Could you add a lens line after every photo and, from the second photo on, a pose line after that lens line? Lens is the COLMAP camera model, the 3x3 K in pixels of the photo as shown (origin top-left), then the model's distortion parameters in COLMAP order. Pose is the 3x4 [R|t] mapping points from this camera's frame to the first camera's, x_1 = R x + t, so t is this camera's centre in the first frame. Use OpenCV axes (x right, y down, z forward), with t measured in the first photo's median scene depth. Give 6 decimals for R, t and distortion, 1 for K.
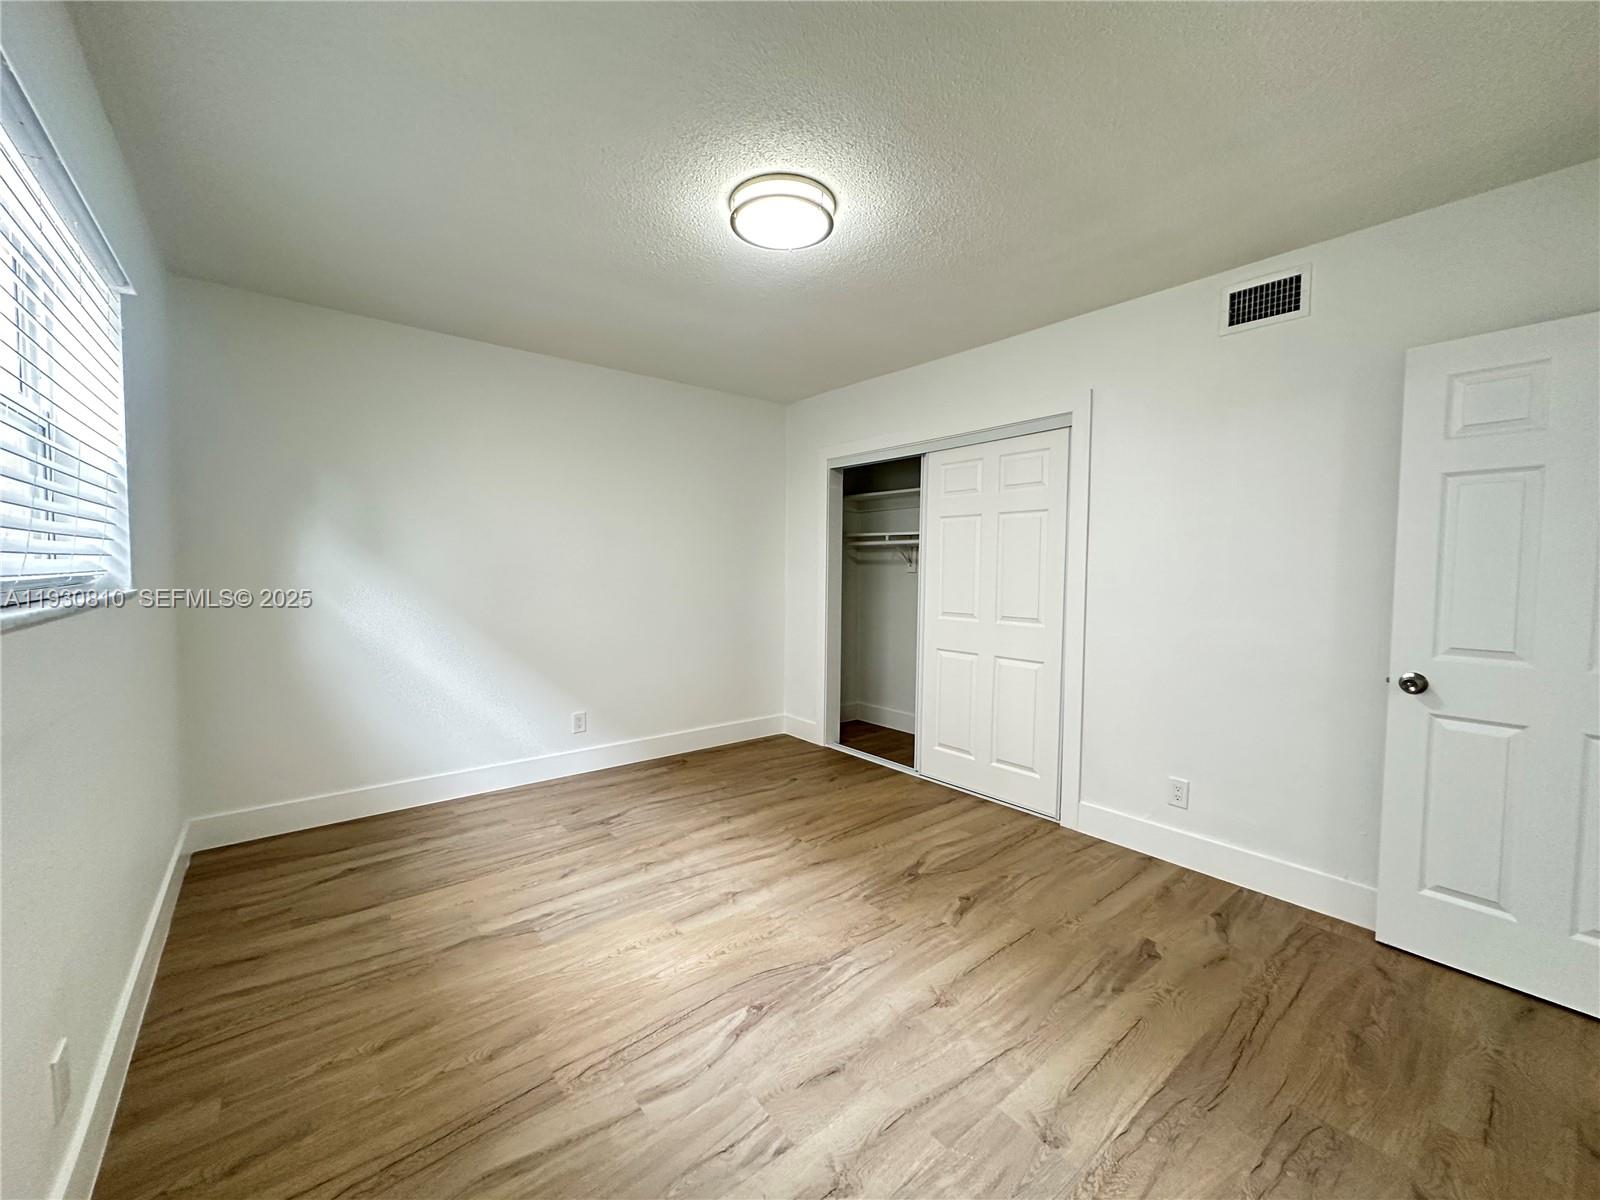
lens RADIAL K [[637.3, 0, 797.2], [0, 637.3, 597.3], [0, 0, 1]] dist [-0.002169, 0.000521]
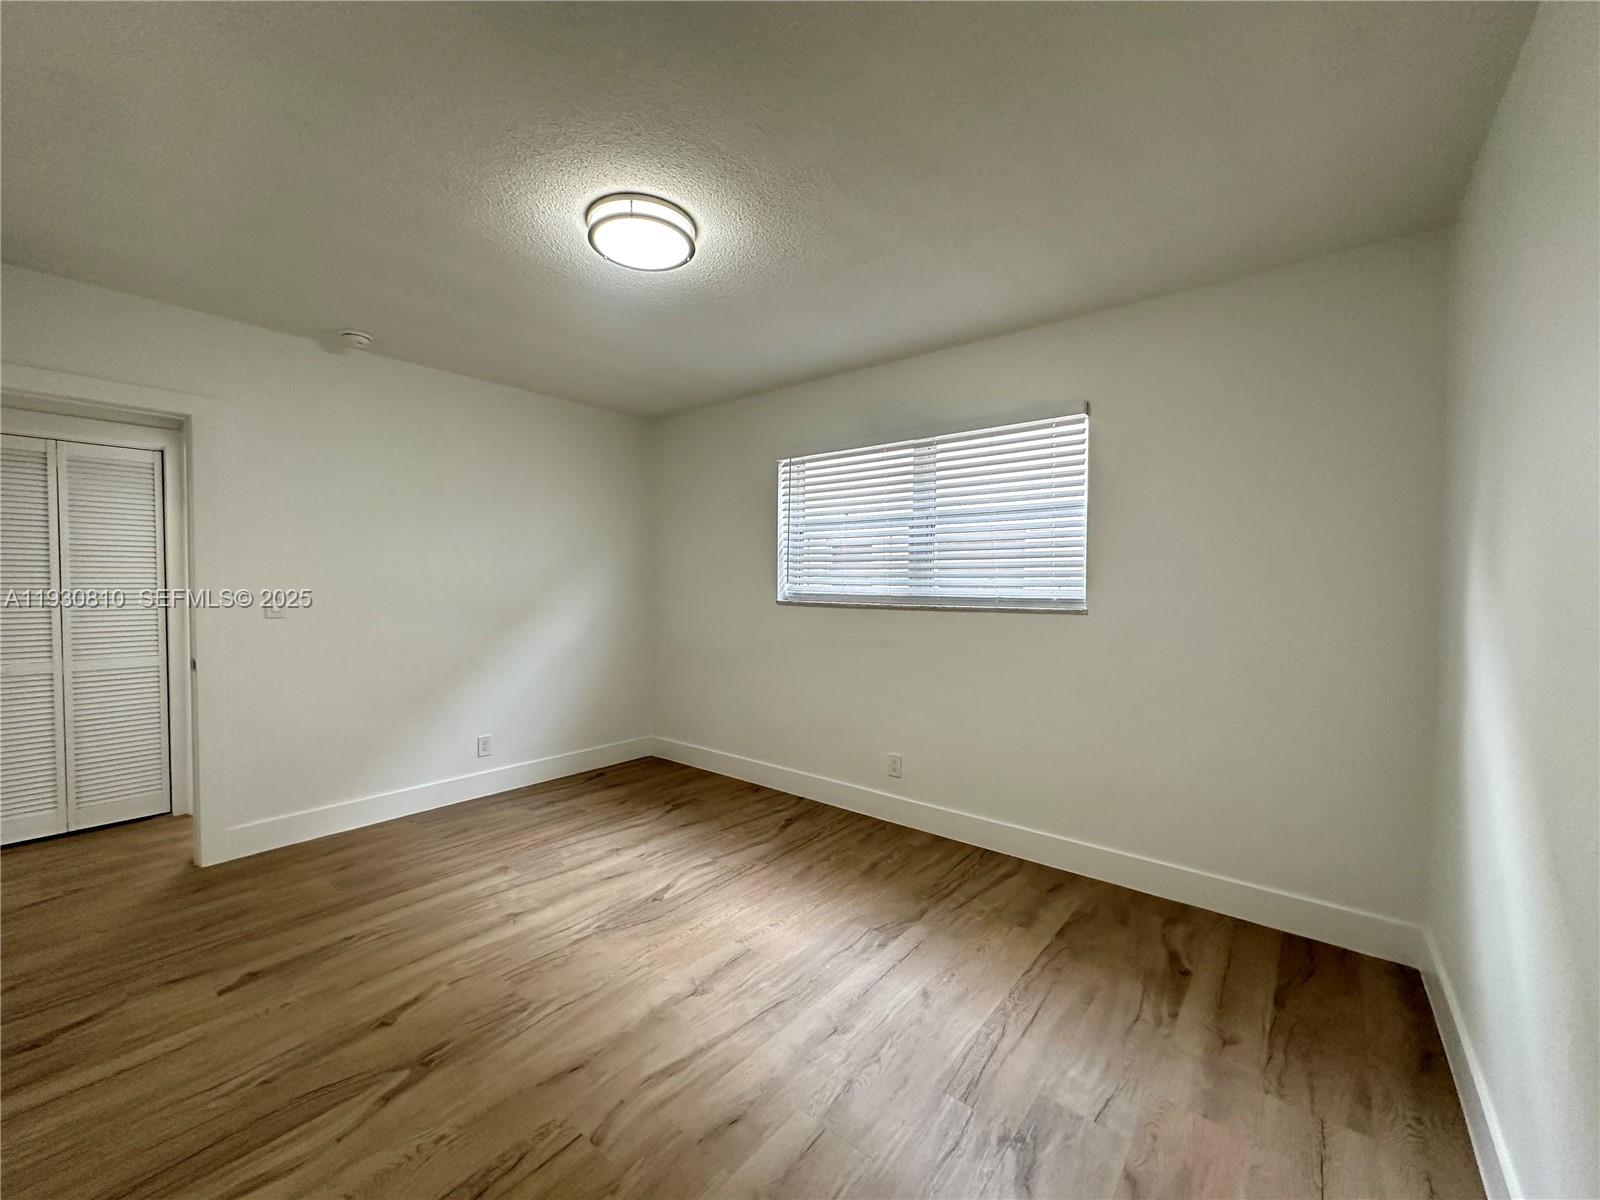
lens RADIAL K [[637.3, 0, 801.2], [0, 637.3, 596.1], [0, 0, 1]] dist [-0.002169, 0.000521]
pose [[-0.978435, -0.010695, -0.206280, -0.068160], [-0.024656, 0.997566, 0.065228, -0.111661], [0.205080, 0.068908, -0.976316, 2.104093]]
